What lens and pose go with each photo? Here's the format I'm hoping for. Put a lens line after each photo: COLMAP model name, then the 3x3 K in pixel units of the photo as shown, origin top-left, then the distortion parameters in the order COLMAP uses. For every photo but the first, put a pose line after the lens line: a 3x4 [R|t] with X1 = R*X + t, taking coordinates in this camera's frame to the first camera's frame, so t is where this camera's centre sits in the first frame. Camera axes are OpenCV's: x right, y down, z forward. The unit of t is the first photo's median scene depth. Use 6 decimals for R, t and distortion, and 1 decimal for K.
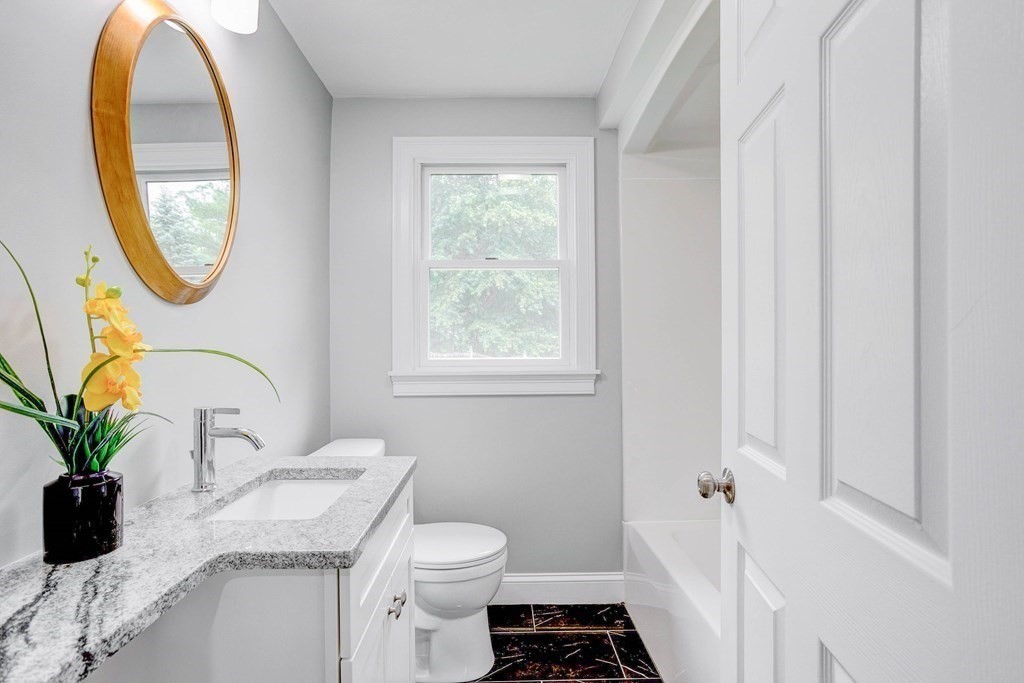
lens RADIAL K [[497.9, 0, 509.7], [0, 497.9, 343.5], [0, 0, 1]] dist [-0.046755, 0.039424]
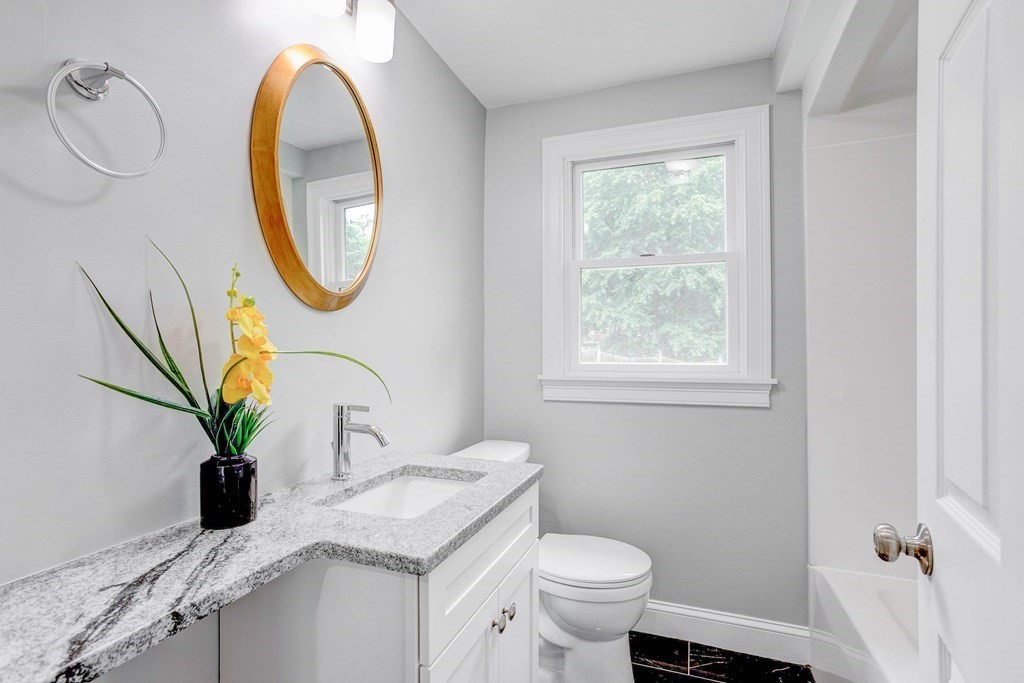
lens RADIAL K [[497.9, 0, 509.7], [0, 497.9, 343.5], [0, 0, 1]] dist [-0.046755, 0.039424]
pose [[0.927730, 0.002061, -0.373247, 0.138962], [-0.004595, 0.999972, -0.005900, -0.000886], [0.373225, 0.007189, 0.927713, 0.104301]]
